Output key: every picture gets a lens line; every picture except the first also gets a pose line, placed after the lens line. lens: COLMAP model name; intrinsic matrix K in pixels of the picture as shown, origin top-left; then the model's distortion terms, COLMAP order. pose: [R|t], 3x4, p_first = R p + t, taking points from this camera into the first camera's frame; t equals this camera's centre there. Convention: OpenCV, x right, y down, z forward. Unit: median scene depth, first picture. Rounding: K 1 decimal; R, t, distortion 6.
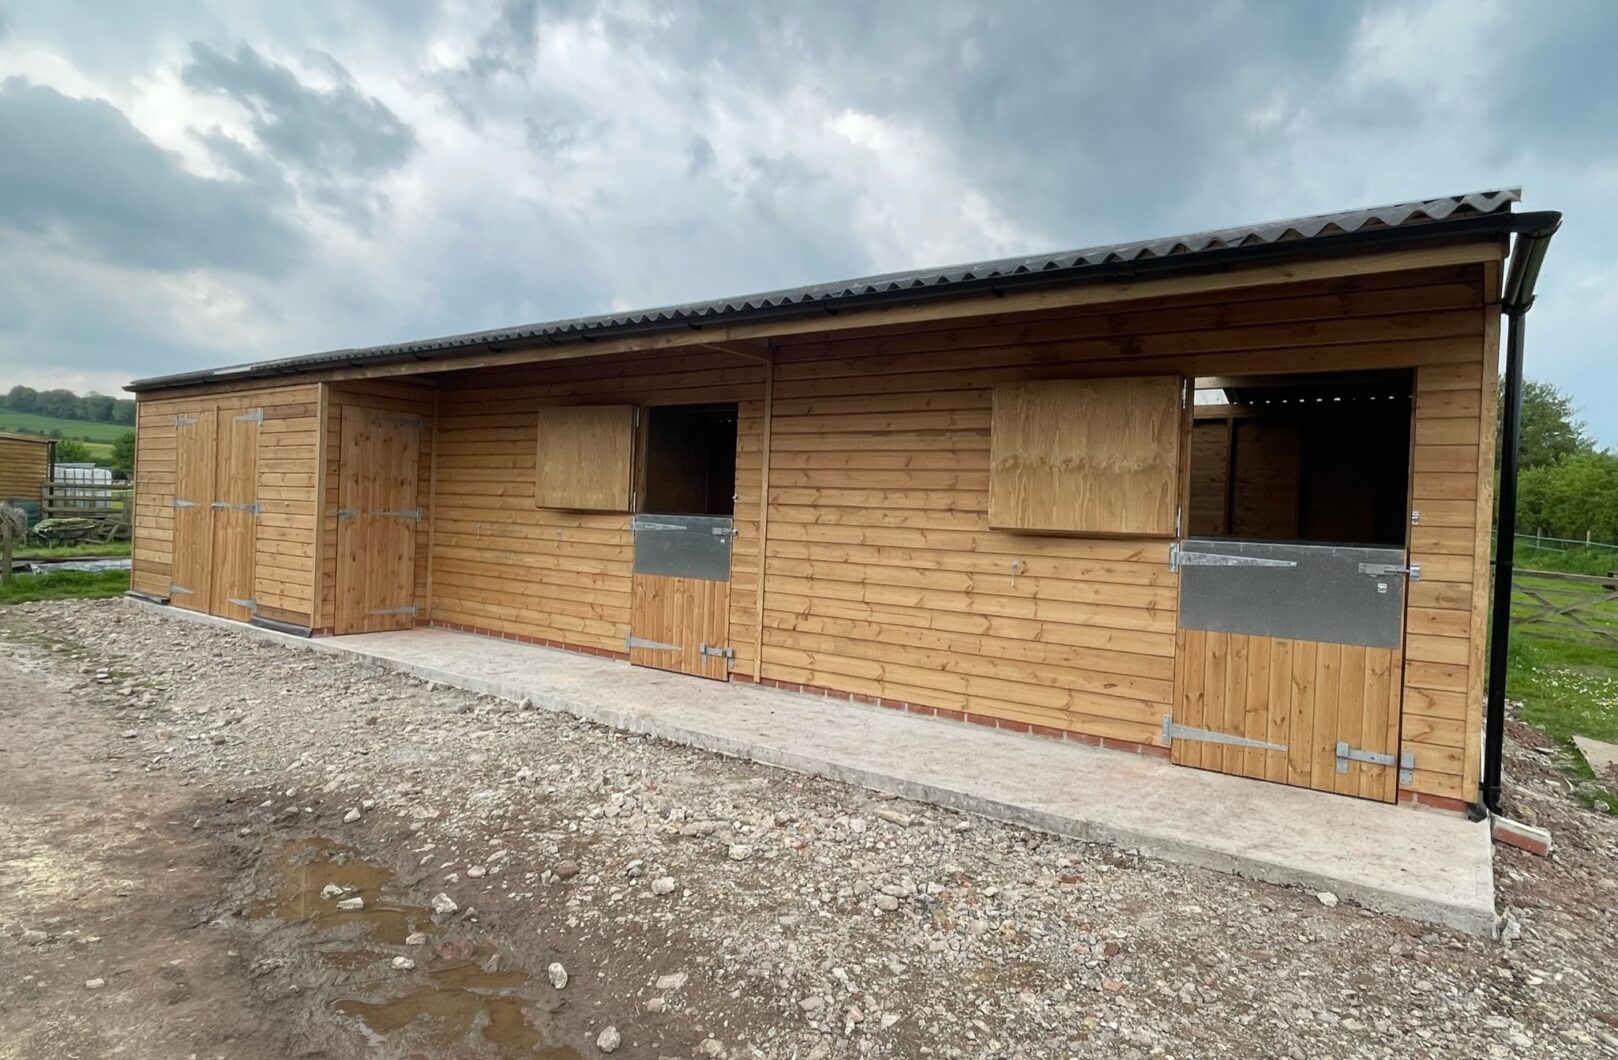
lens RADIAL K [[925.2, 0, 800.4], [0, 925.2, 523.2], [0, 0, 1]] dist [-0.014478, 0.011028]
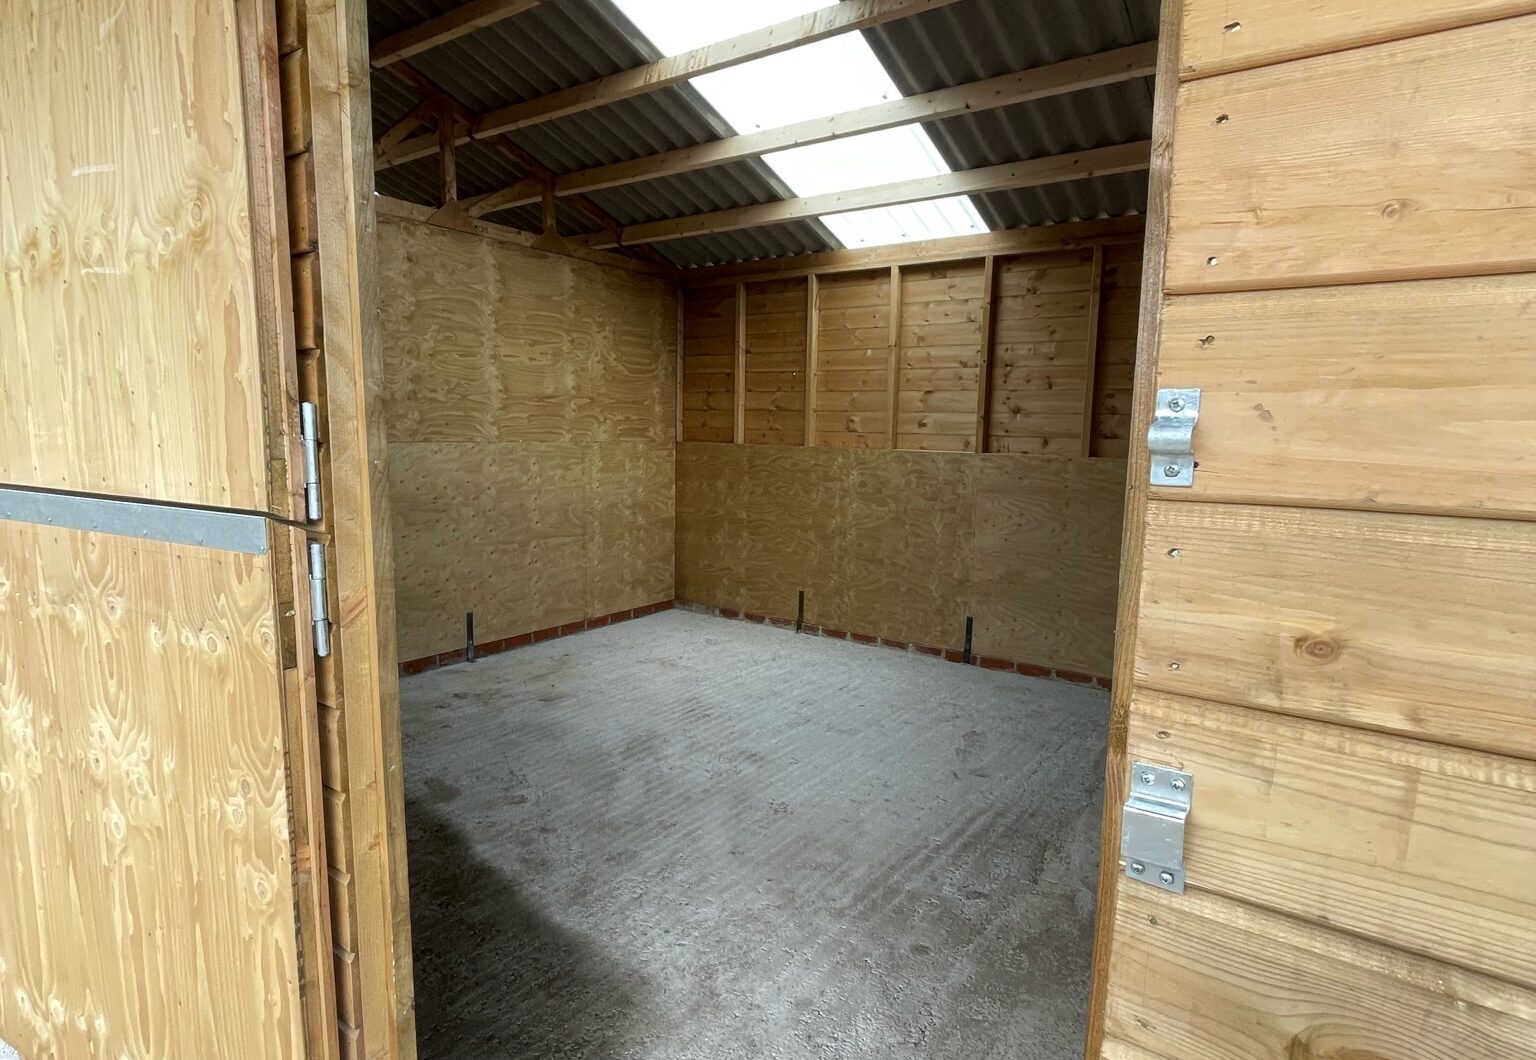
lens RADIAL K [[812.7, 0, 777.4], [0, 812.7, 532.5], [0, 0, 1]] dist [-0.000714, -0.000879]
pose [[0.999706, -0.019876, 0.013917, 0.510109], [0.018044, 0.992455, 0.121278, -0.005946], [-0.016223, -0.120991, 0.992521, 0.740354]]
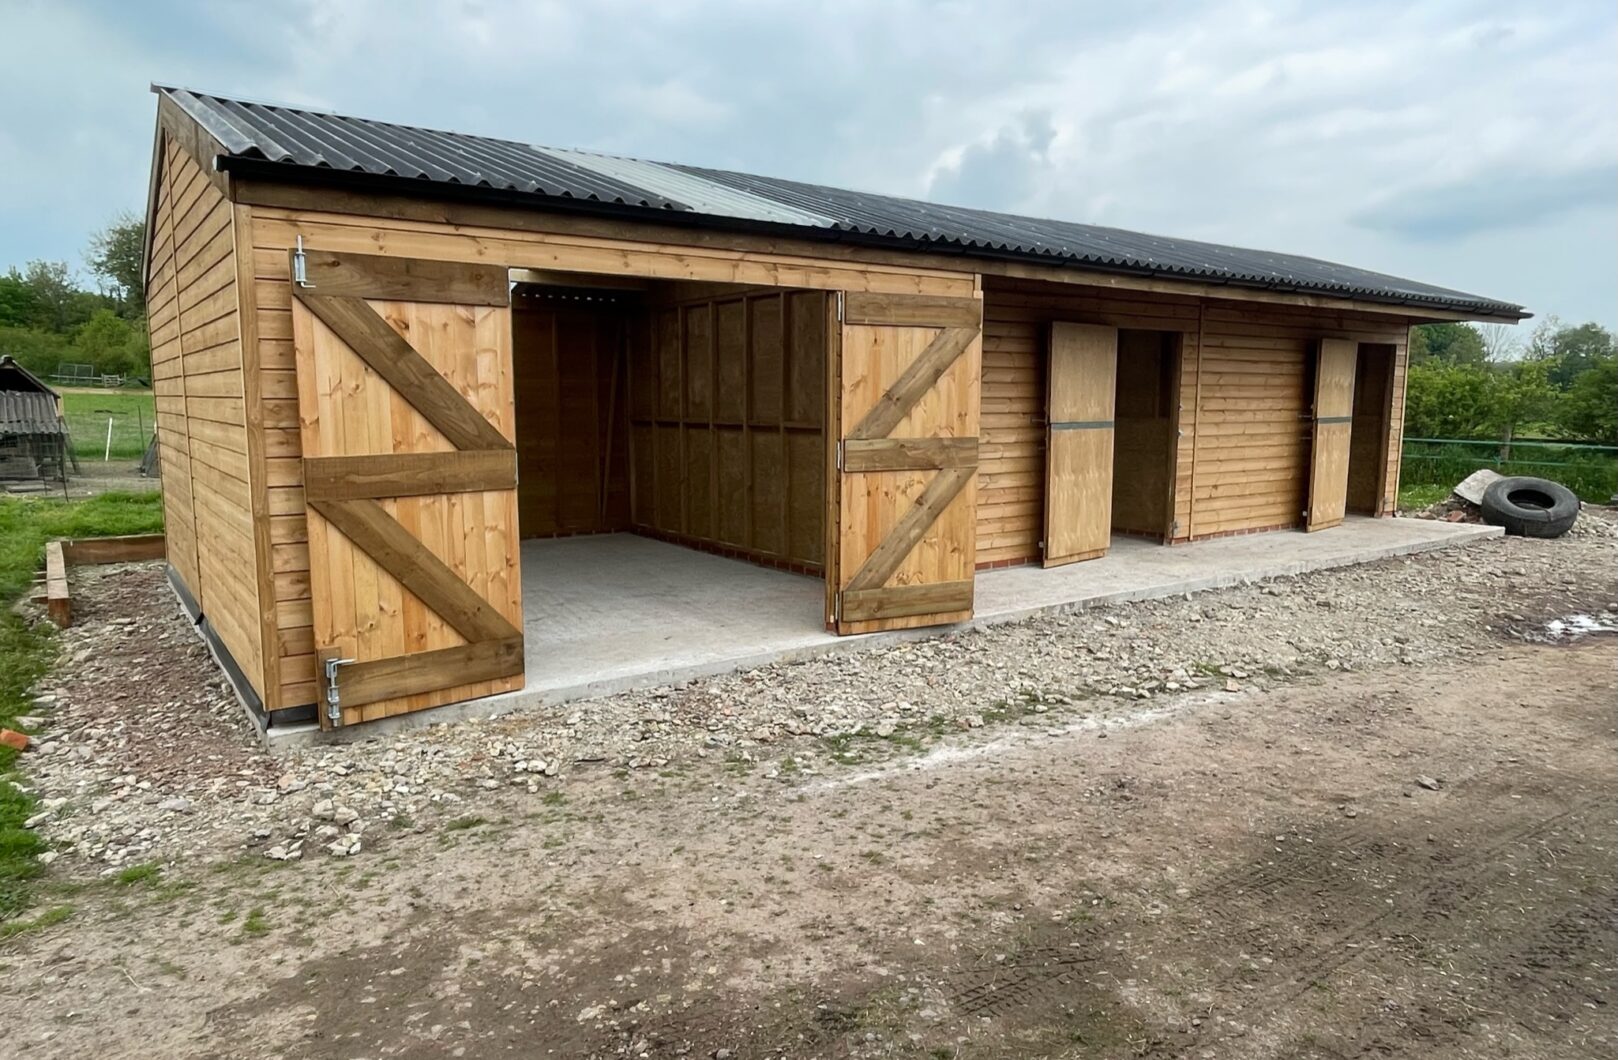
lens RADIAL K [[1051.9, 0, 802.6], [0, 1051.9, 531.0], [0, 0, 1]] dist [-0.004319, -0.000977]
pose [[0.314281, -0.160645, 0.935639, -2.184891], [0.020942, 0.986512, 0.162345, -0.140605], [-0.949099, -0.031427, 0.313406, 1.362593]]
